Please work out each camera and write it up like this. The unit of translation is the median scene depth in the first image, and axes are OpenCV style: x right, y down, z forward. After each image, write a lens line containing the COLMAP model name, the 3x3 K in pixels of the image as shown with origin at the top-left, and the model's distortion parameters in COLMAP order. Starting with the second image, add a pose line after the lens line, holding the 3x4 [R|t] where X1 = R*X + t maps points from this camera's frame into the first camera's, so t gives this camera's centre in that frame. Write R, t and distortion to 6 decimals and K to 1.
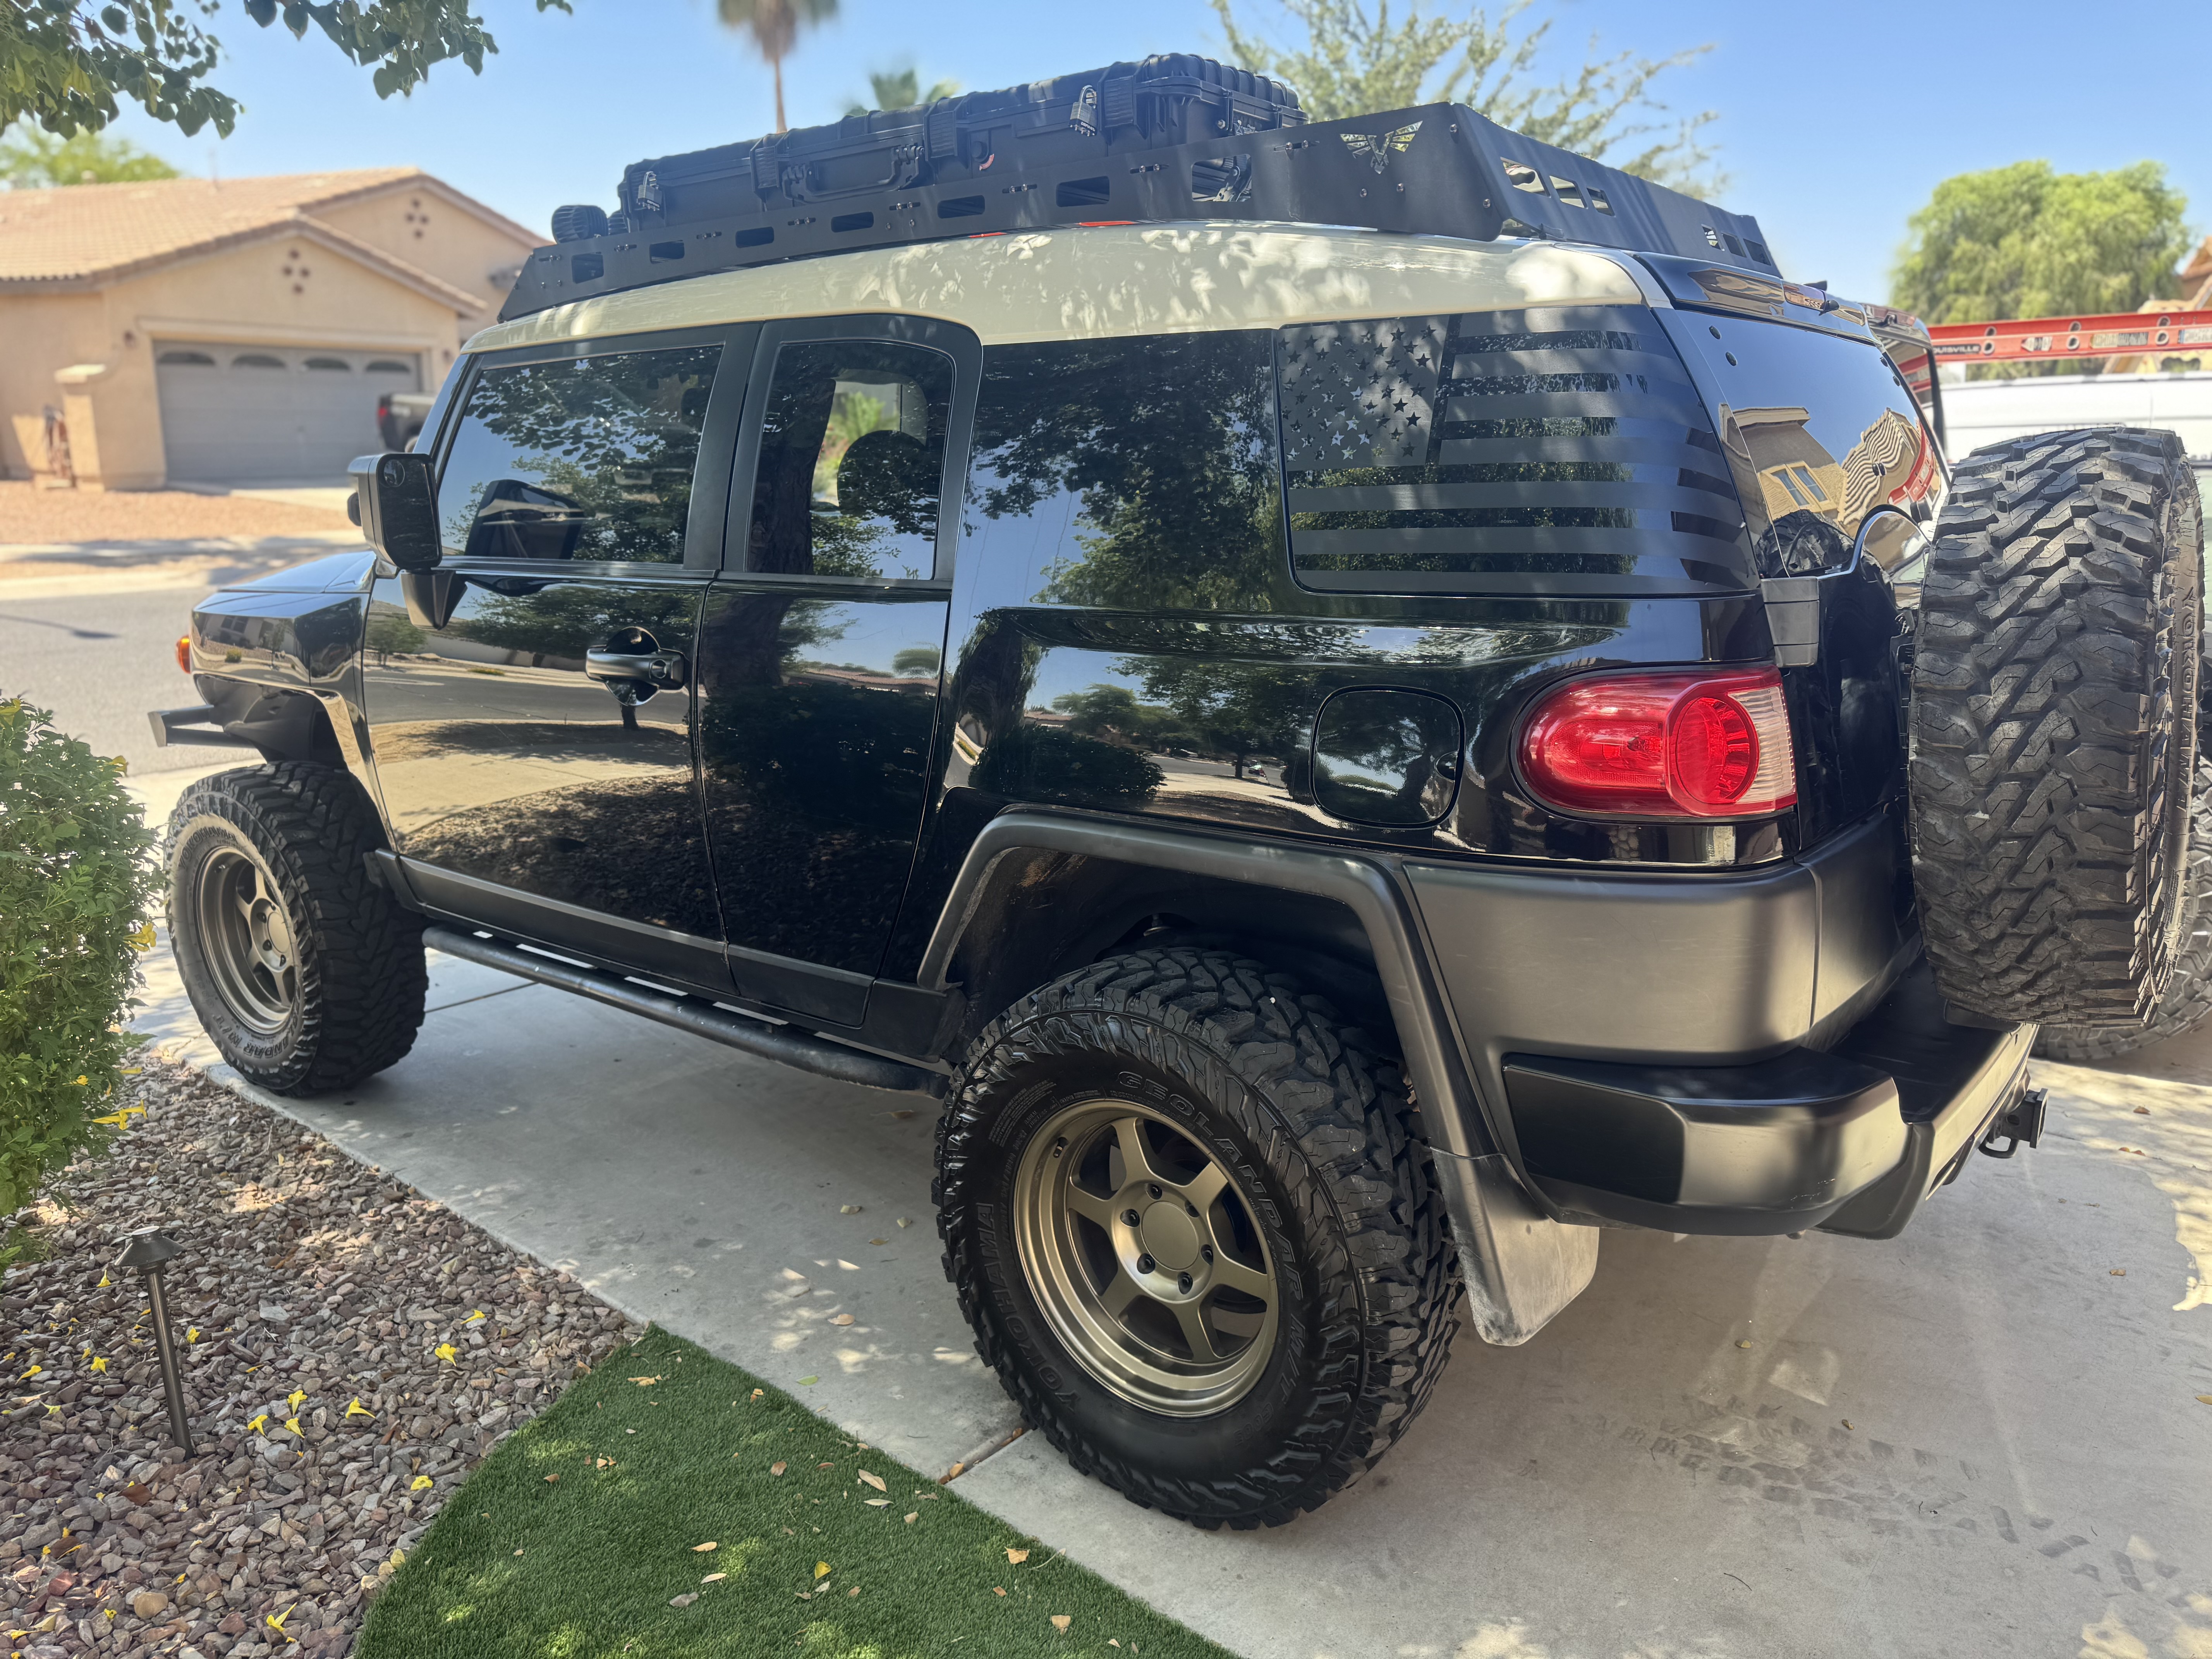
lens RADIAL K [[1560.4, 0, 1108.9], [0, 1560.4, 827.0], [0, 0, 1]] dist [0.028140, -0.033620]
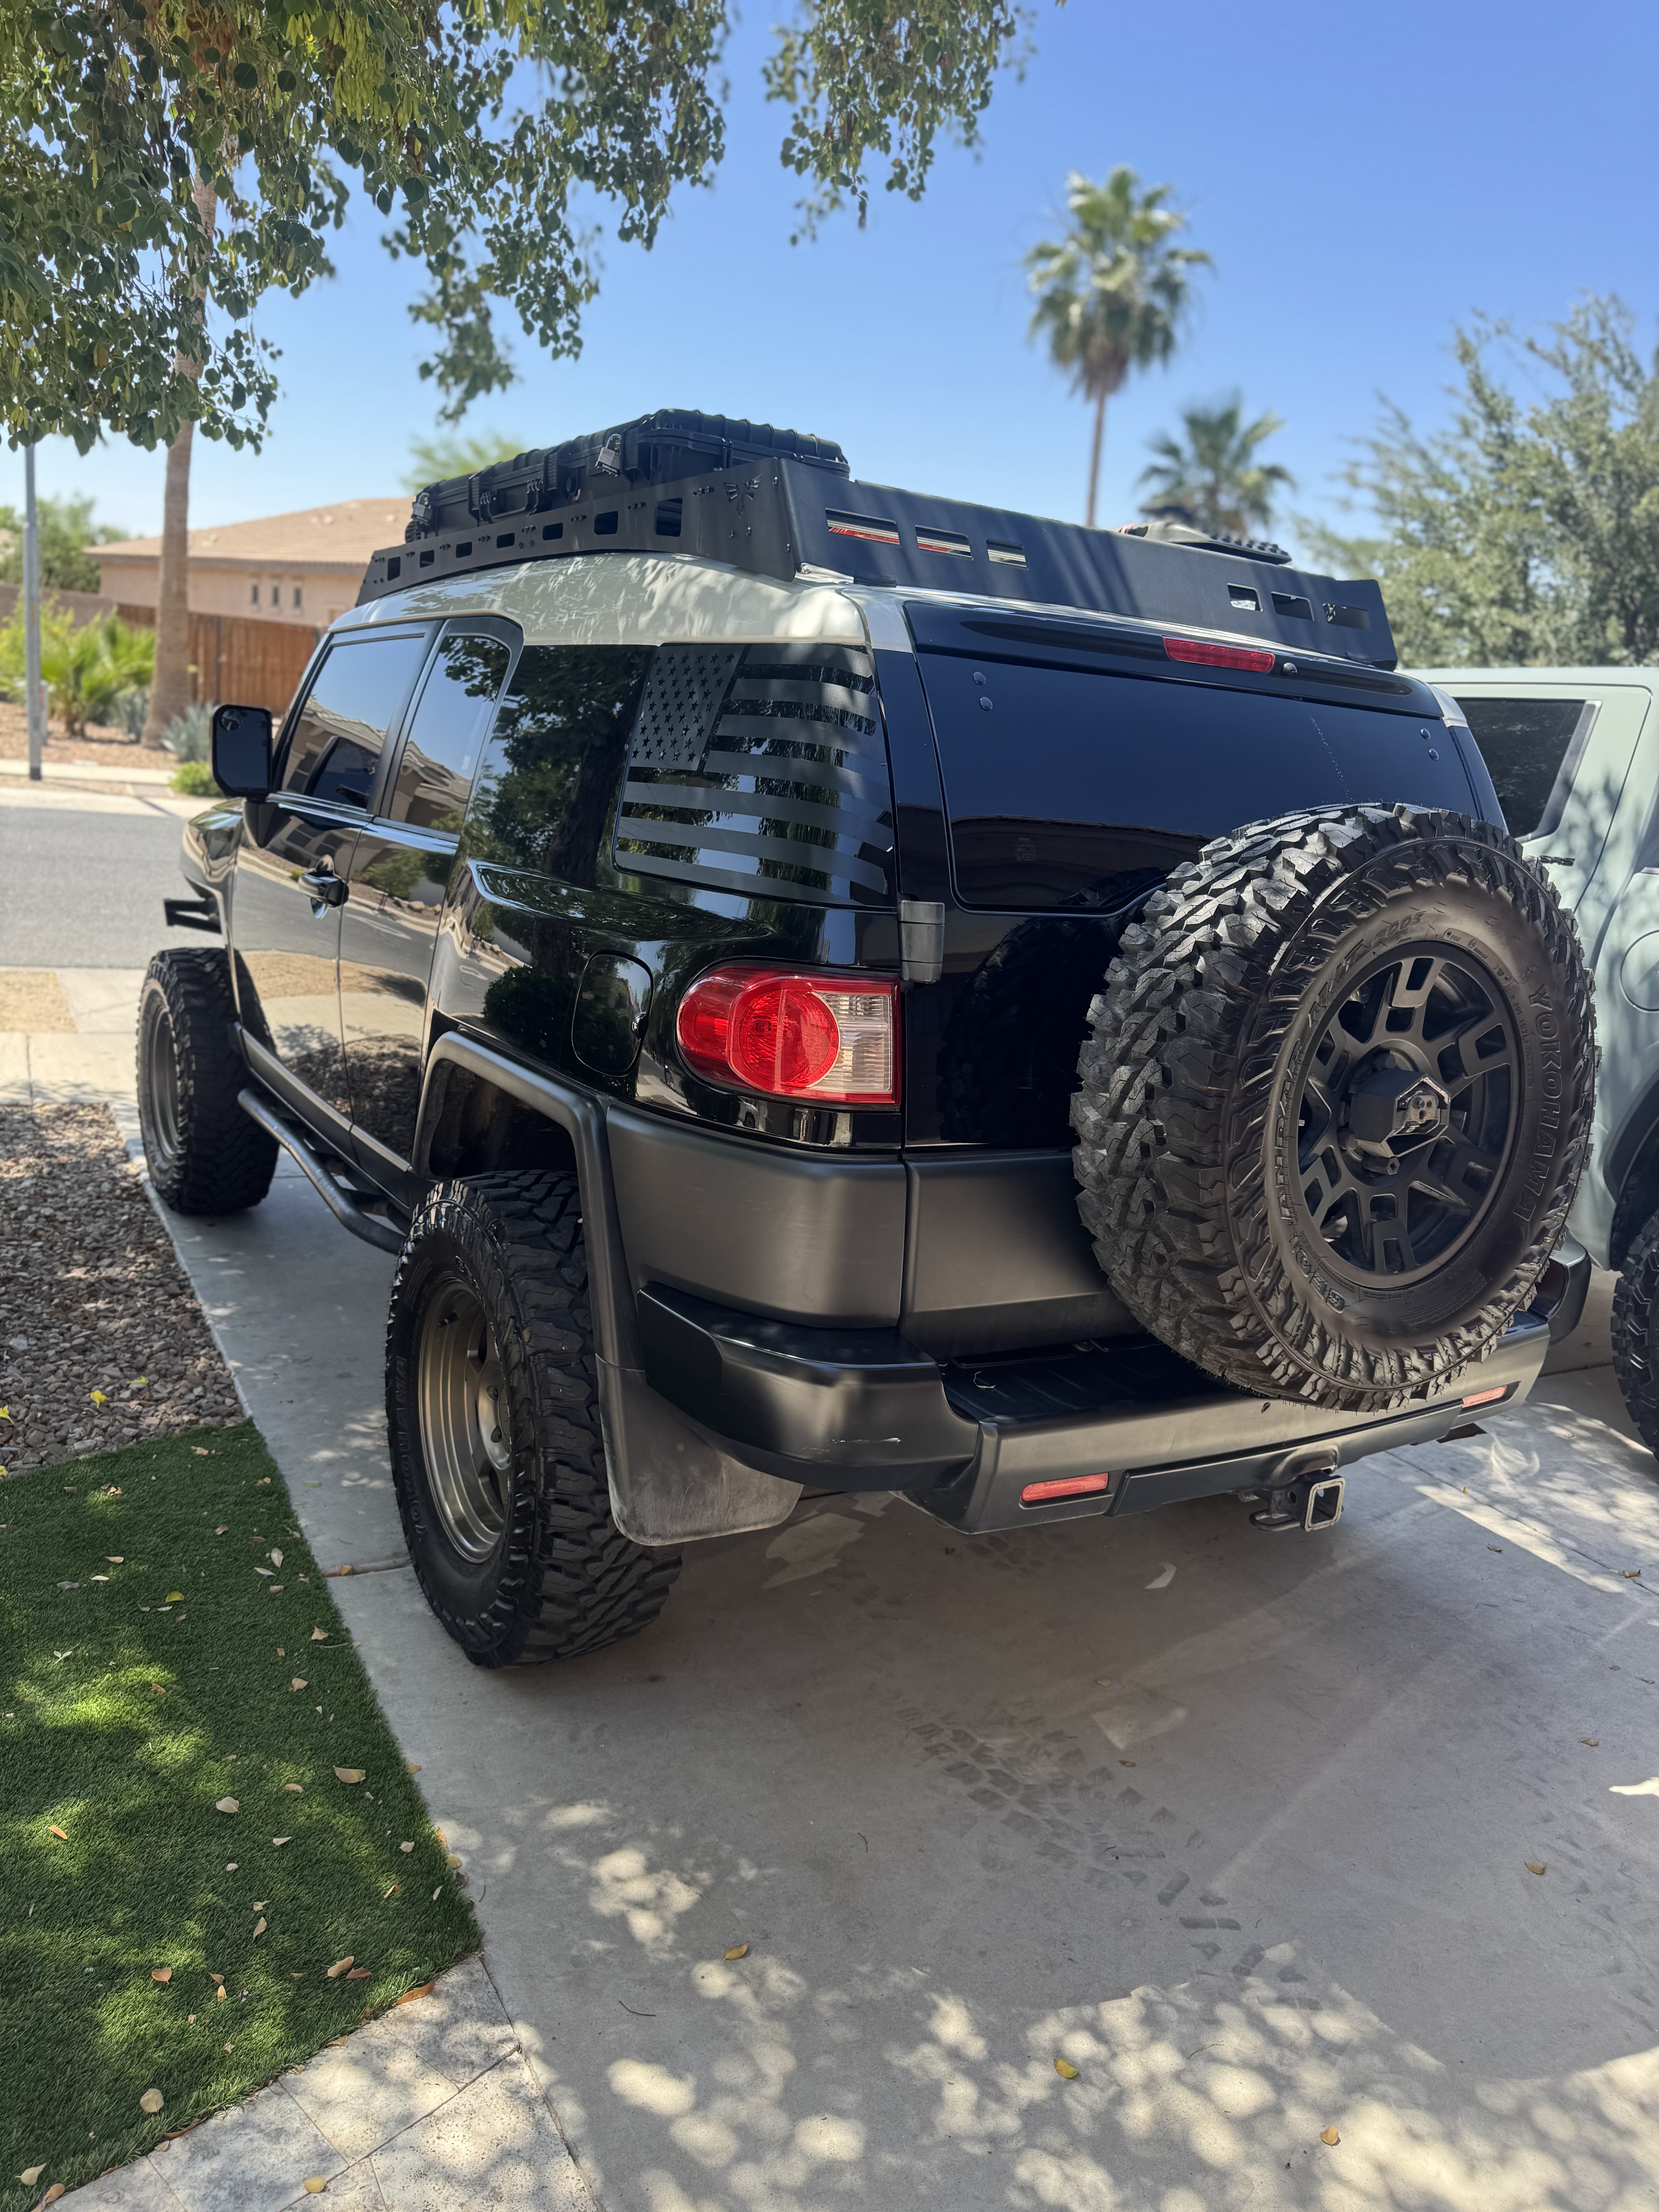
lens RADIAL K [[1560.4, 0, 829.1], [0, 1560.4, 1105.7], [0, 0, 1]] dist [0.028140, -0.033620]
pose [[0.931061, 0.166266, -0.324779, 0.486356], [-0.176000, 0.984390, -0.000602, -0.003039], [0.319609, 0.057721, 0.945790, -0.029429]]
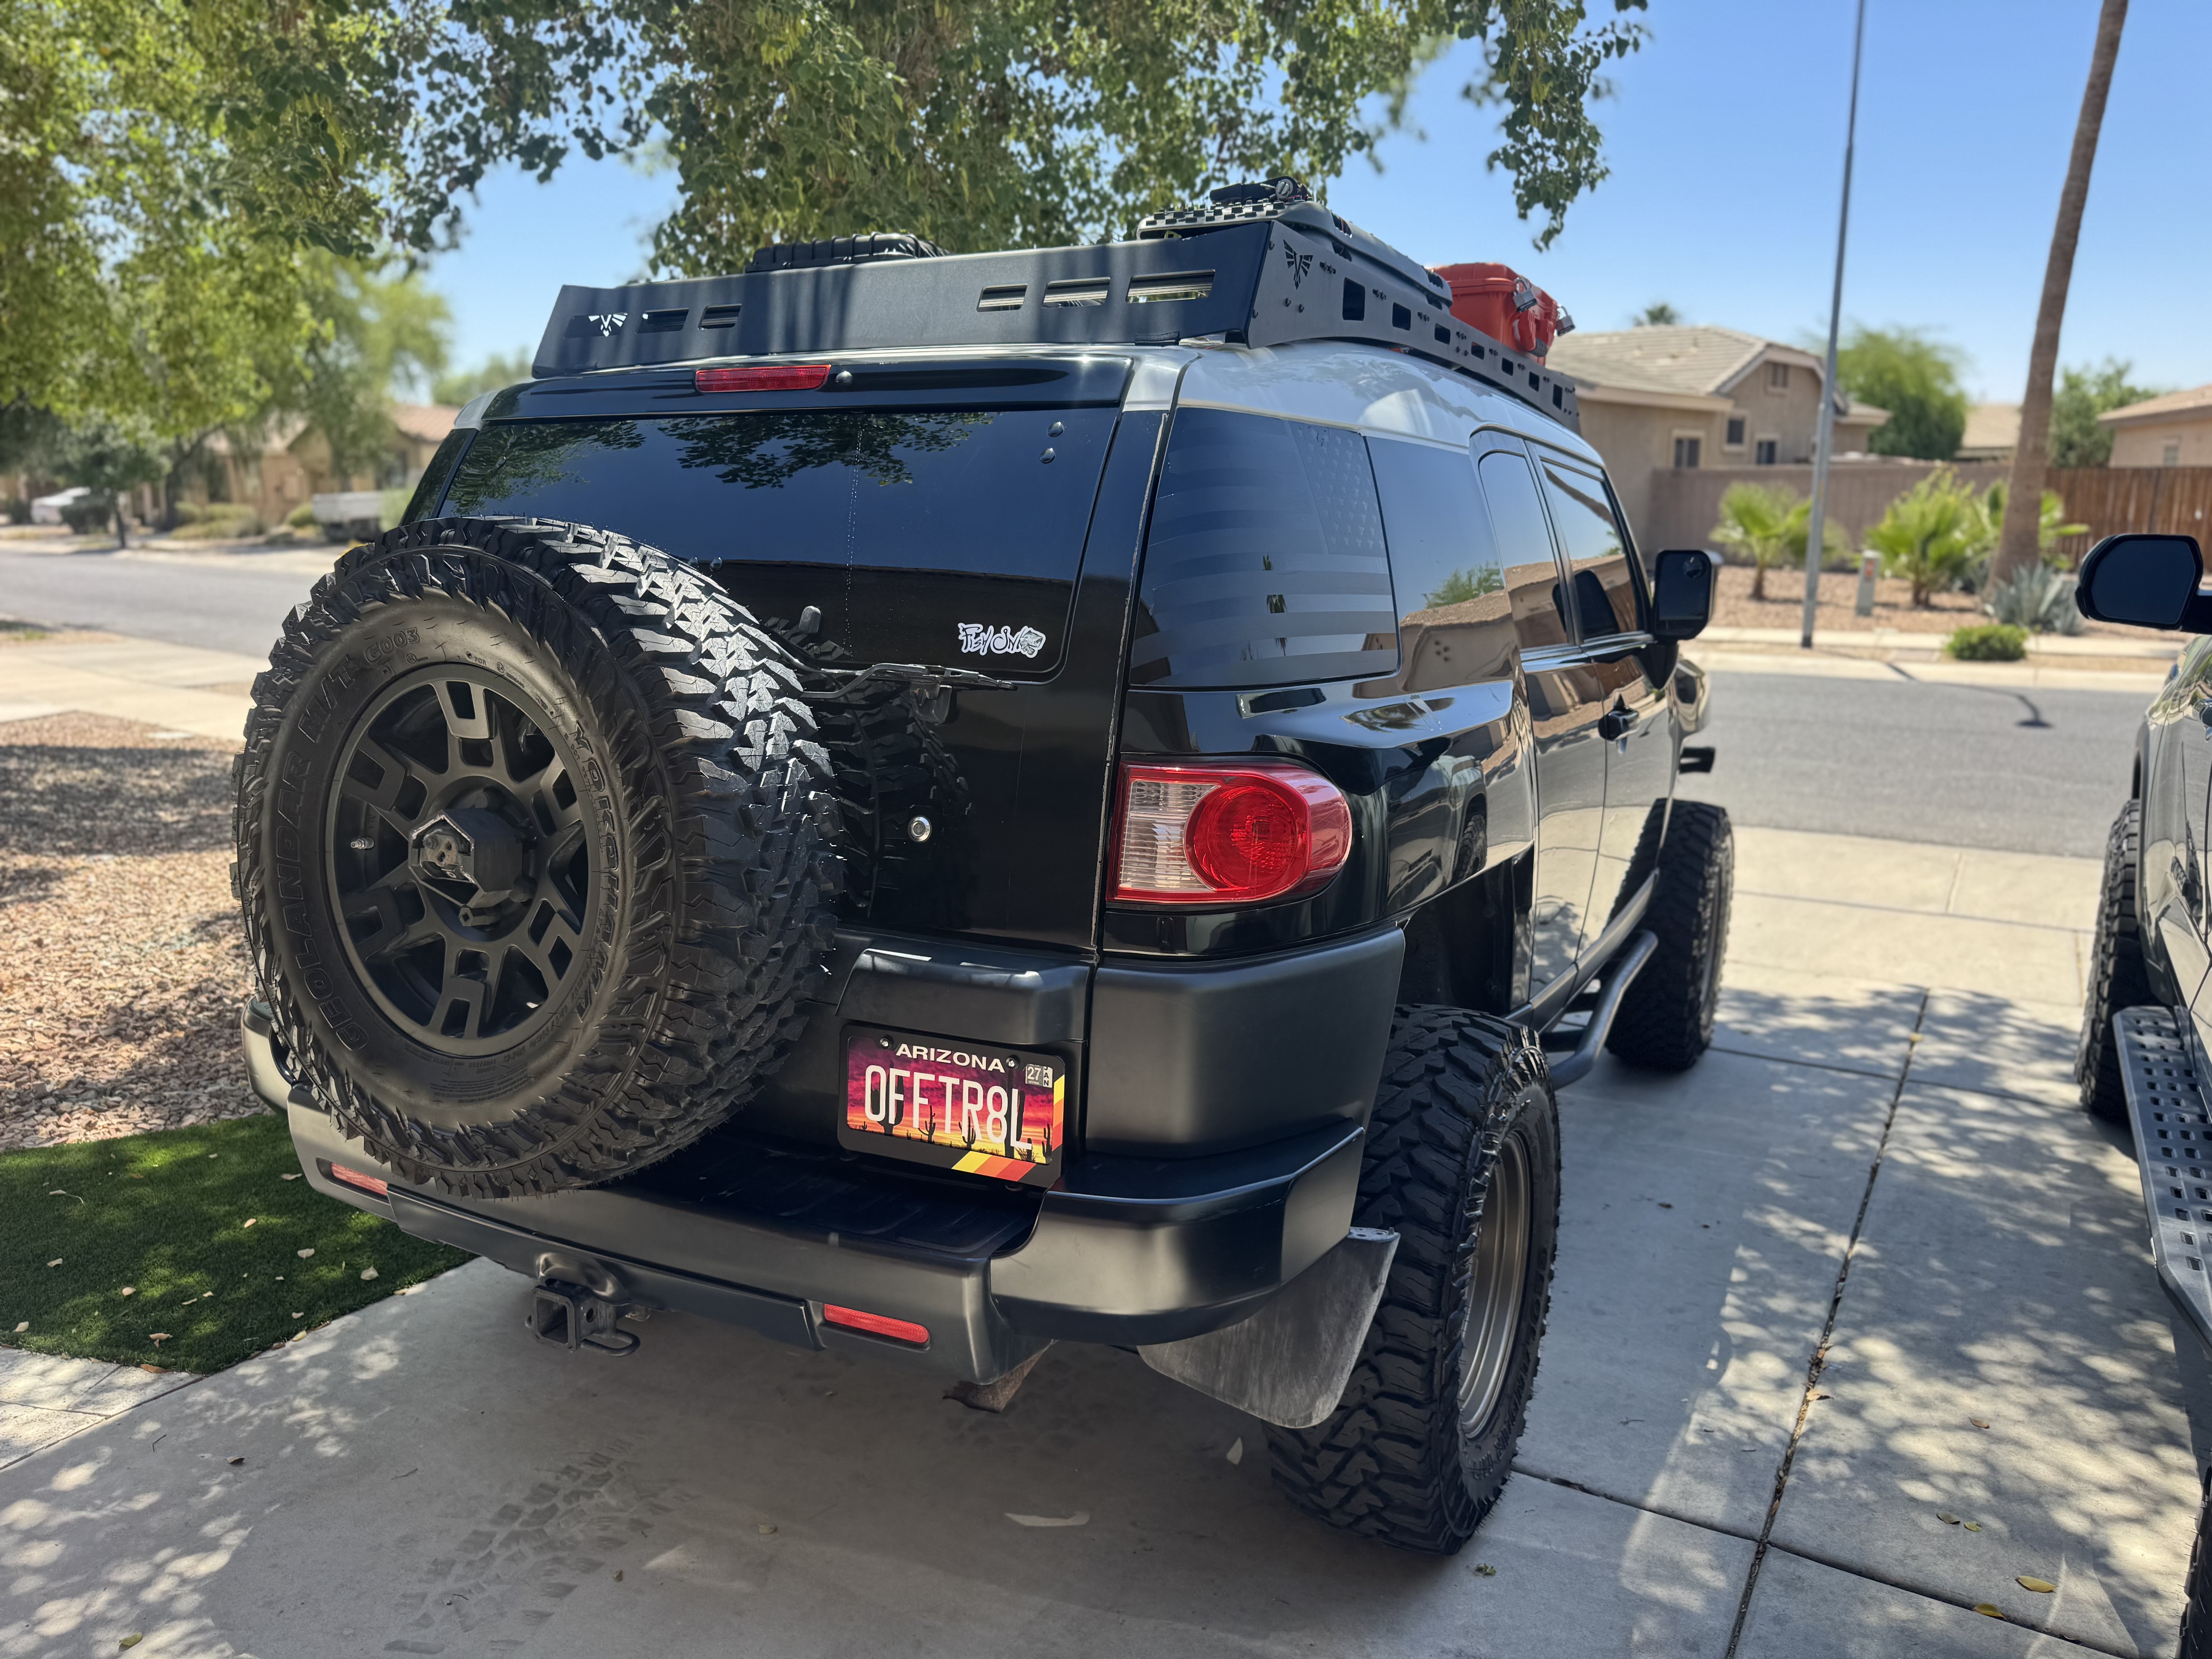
lens RADIAL K [[1560.4, 0, 1100.2], [0, 1560.4, 816.8], [0, 0, 1]] dist [0.028140, -0.033620]
pose [[0.170598, 0.174555, -0.969756, 1.188525], [-0.239537, 0.962006, 0.131021, -0.216515], [0.955782, 0.209941, 0.205929, 0.877244]]
